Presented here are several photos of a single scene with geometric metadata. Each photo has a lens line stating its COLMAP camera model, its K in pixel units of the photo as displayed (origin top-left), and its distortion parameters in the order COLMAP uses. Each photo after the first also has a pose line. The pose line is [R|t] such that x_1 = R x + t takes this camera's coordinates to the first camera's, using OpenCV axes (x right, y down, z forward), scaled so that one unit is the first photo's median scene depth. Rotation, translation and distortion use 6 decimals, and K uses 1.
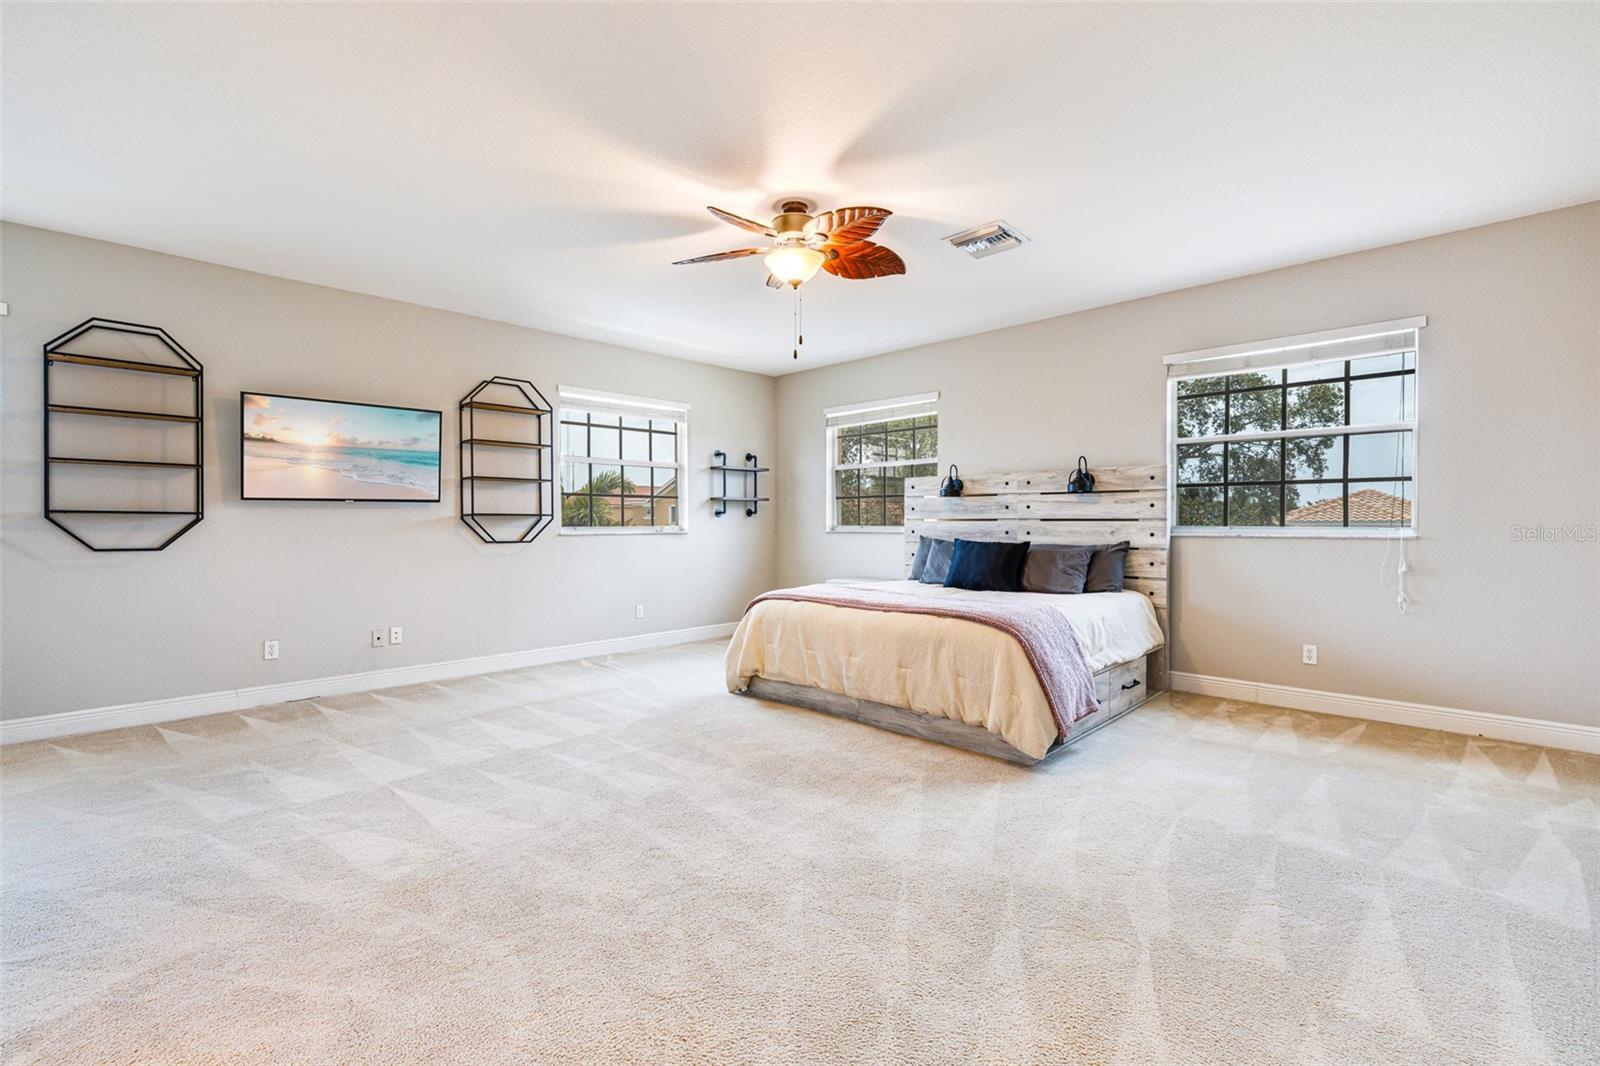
lens RADIAL K [[706.0, 0, 808.8], [0, 706.0, 525.4], [0, 0, 1]] dist [0.000351, 0.000059]
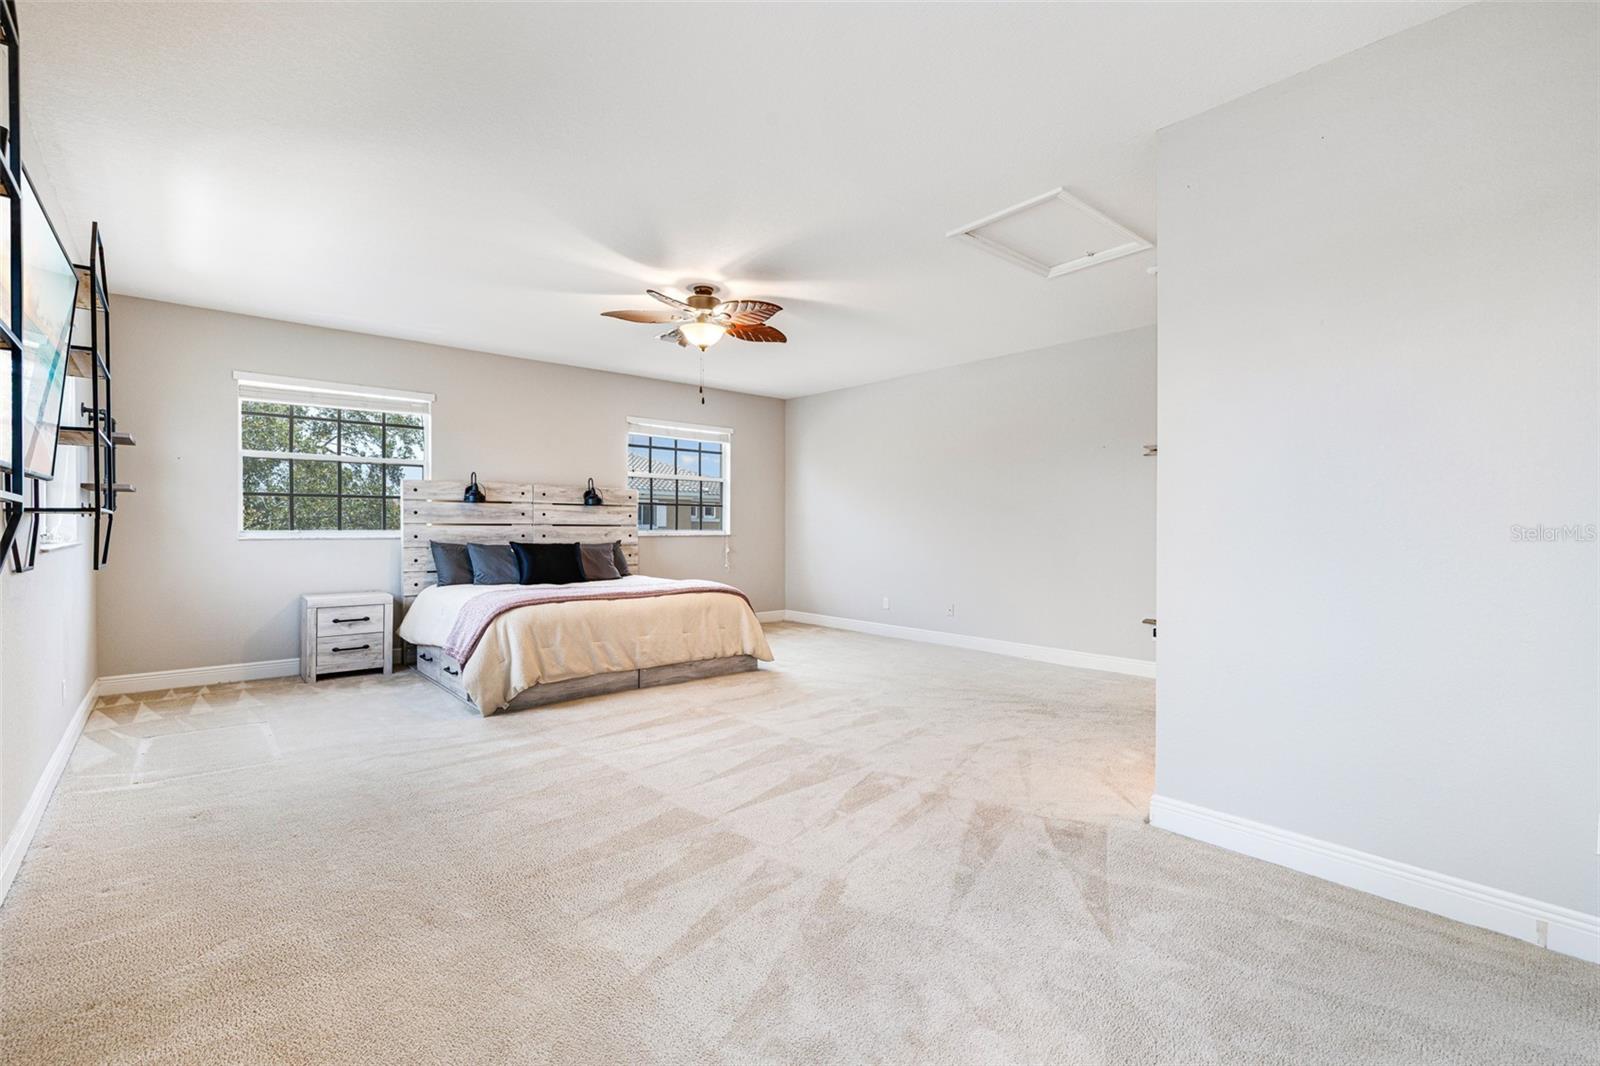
lens RADIAL K [[706.0, 0, 808.8], [0, 706.0, 525.4], [0, 0, 1]] dist [0.000351, 0.000059]
pose [[0.077845, 0.002407, 0.996963, -0.936893], [0.000017, 0.999997, -0.002415, -0.004804], [-0.996965, 0.000205, 0.077845, 0.494602]]
